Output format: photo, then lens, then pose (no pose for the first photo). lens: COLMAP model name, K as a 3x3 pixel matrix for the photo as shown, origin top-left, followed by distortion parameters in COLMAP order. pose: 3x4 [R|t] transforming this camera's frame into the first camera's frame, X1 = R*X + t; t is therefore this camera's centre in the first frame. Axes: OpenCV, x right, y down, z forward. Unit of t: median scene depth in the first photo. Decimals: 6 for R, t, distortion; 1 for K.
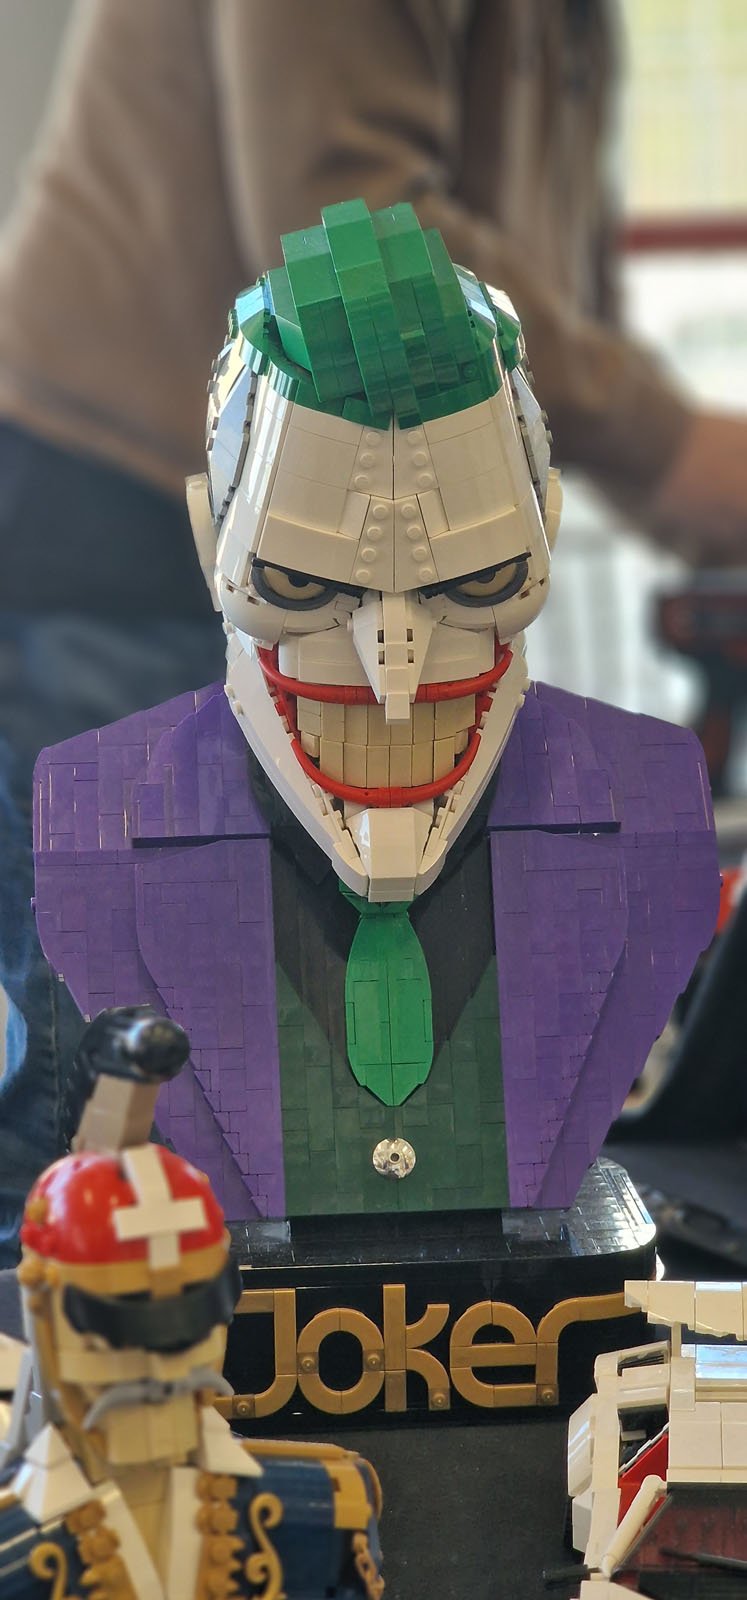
lens RADIAL K [[3099.3, 0, 366.8], [0, 3099.3, 805.5], [0, 0, 1]] dist [0.003491, 0.000000]
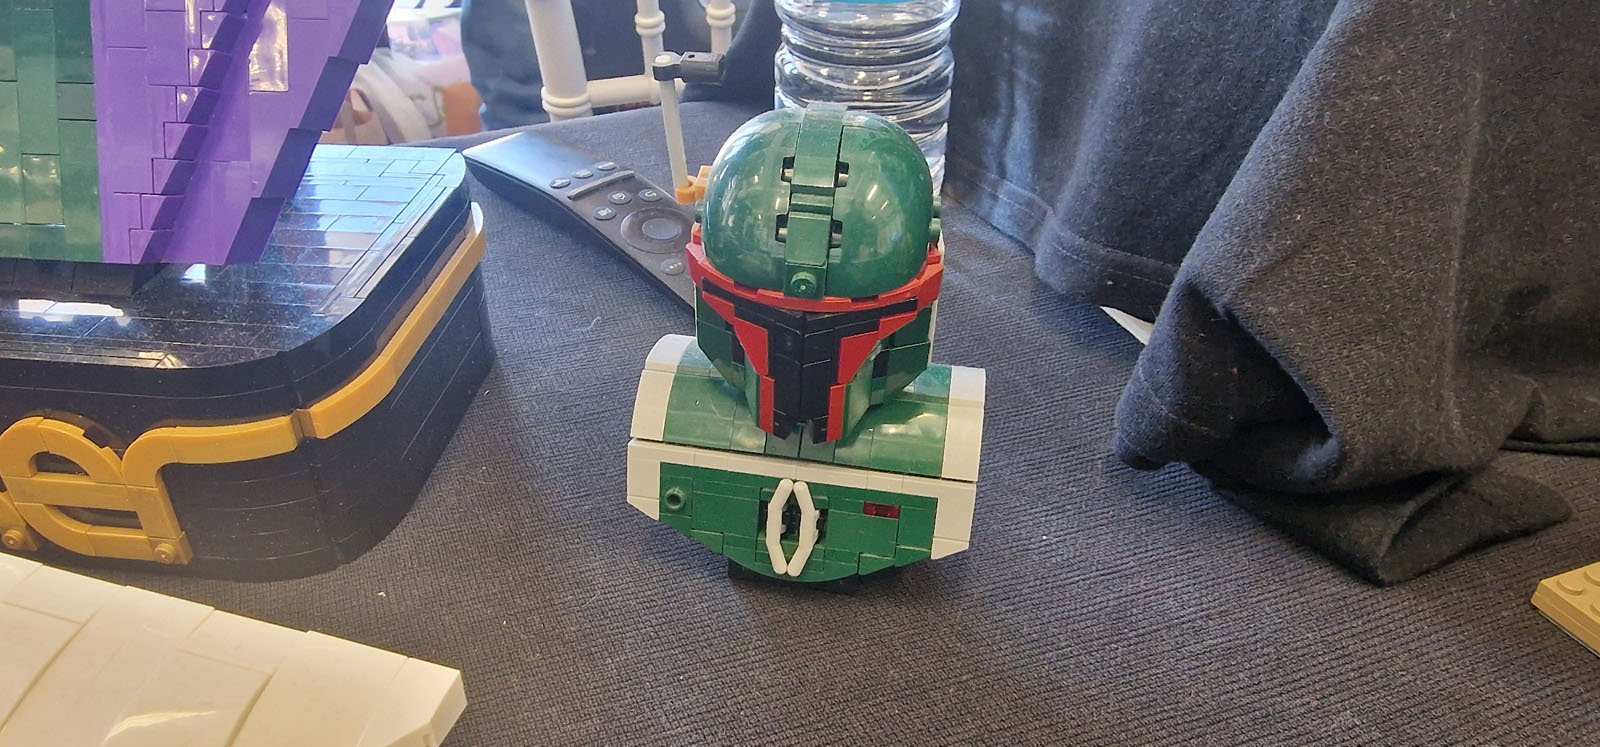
lens RADIAL K [[1115.2, 0, 711.2], [0, 1115.2, 353.7], [0, 0, 1]] dist [0.009258, 0.001801]
pose [[0.974782, 0.116887, -0.190098, 0.261676], [-0.034990, 0.921370, 0.387107, 0.070304], [0.220399, -0.370694, 0.902225, 1.030020]]
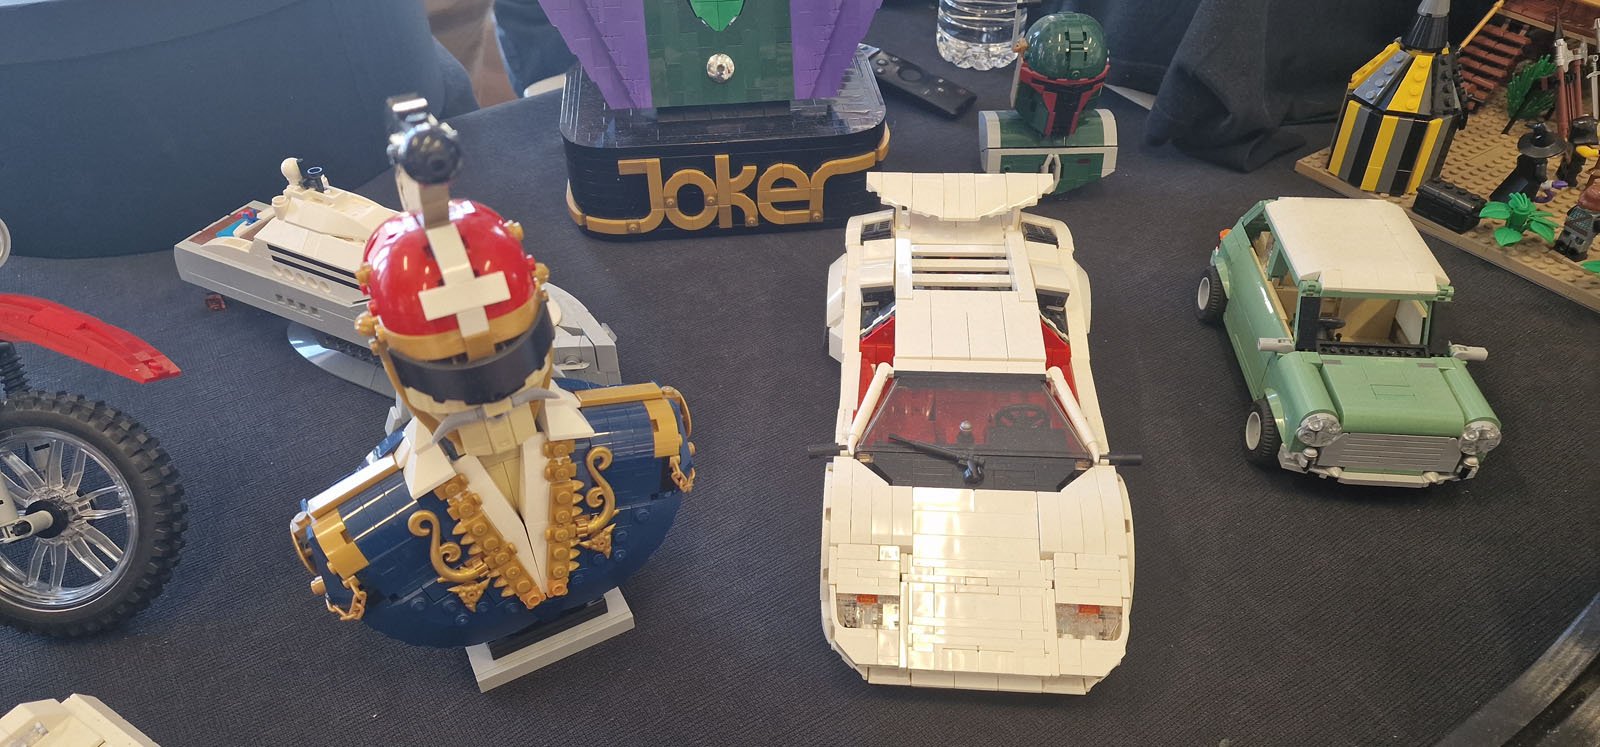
lens RADIAL K [[1087.6, 0, 783.3], [0, 1087.6, 392.1], [0, 0, 1]] dist [0.067746, -0.065952]
pose [[0.999747, -0.011647, 0.019241, 0.034945], [0.000263, 0.861460, 0.507825, -0.032096], [-0.022490, -0.507692, 0.861245, 0.557673]]
